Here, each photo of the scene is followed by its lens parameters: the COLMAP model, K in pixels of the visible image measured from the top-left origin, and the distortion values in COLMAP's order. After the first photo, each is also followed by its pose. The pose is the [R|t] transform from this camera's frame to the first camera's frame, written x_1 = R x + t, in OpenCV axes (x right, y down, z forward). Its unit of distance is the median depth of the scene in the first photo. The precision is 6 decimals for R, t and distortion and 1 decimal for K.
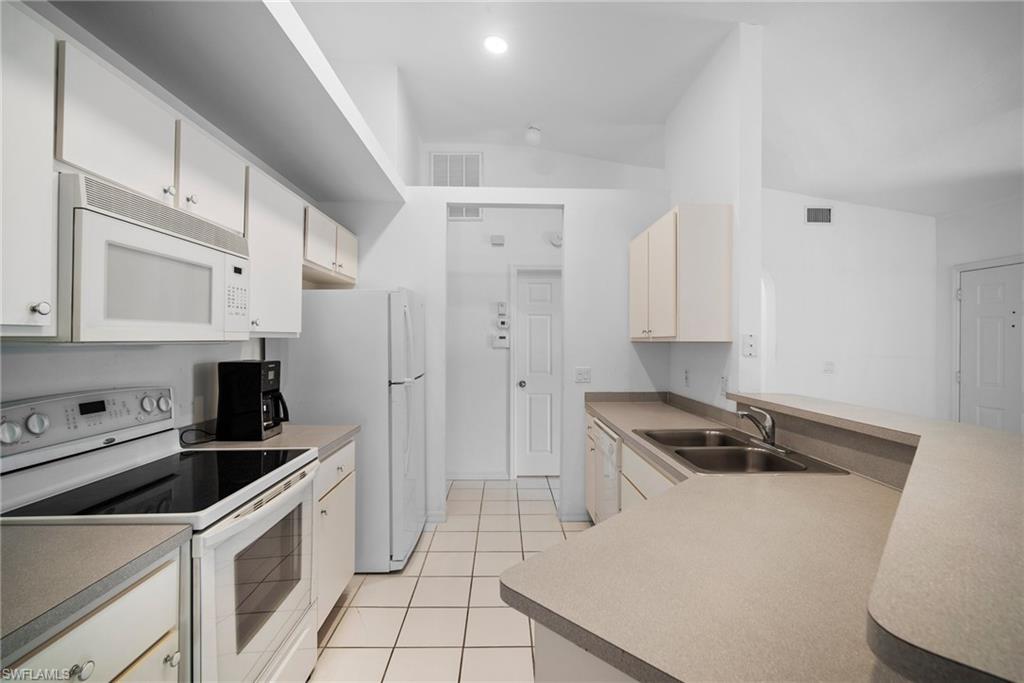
lens RADIAL K [[452.8, 0, 518.7], [0, 452.8, 338.6], [0, 0, 1]] dist [-0.011124, 0.004053]
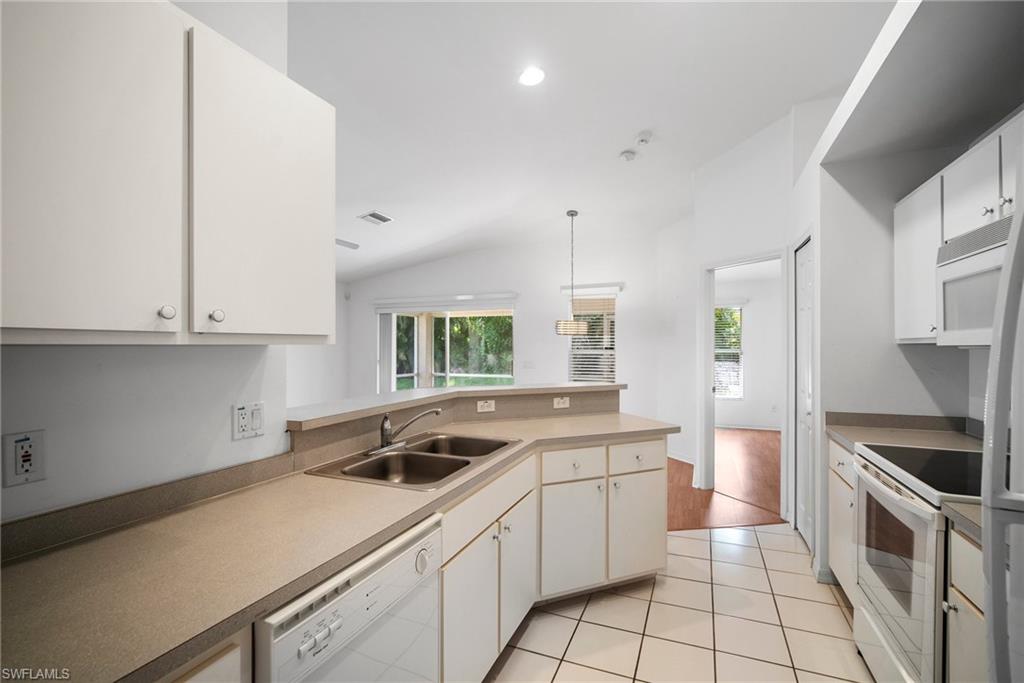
lens RADIAL K [[452.8, 0, 514.0], [0, 452.8, 326.3], [0, 0, 1]] dist [-0.011124, 0.004053]
pose [[0.908487, -0.023707, -0.417239, -0.013127], [0.008493, 0.999231, -0.038284, 0.000810], [0.417826, 0.031237, 0.907990, 0.198681]]
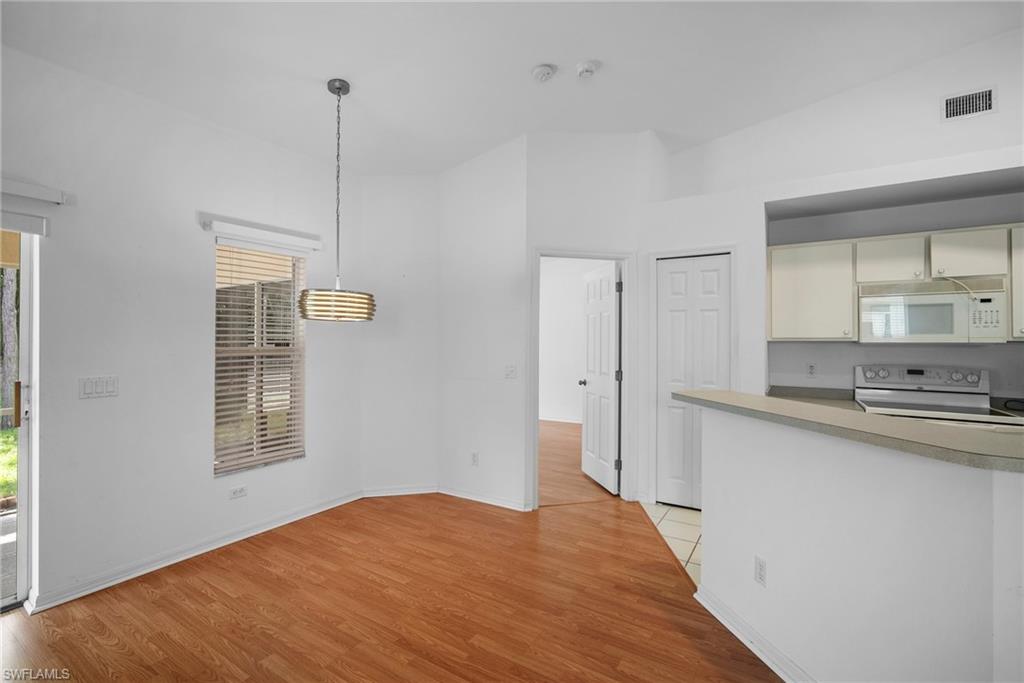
lens RADIAL K [[452.8, 0, 518.9], [0, 452.8, 338.1], [0, 0, 1]] dist [-0.011124, 0.004053]
pose [[-0.573457, -0.012452, -0.819141, 1.264438], [-0.002637, 0.999907, -0.013353, 0.009852], [0.819231, -0.005497, -0.573437, 0.402775]]
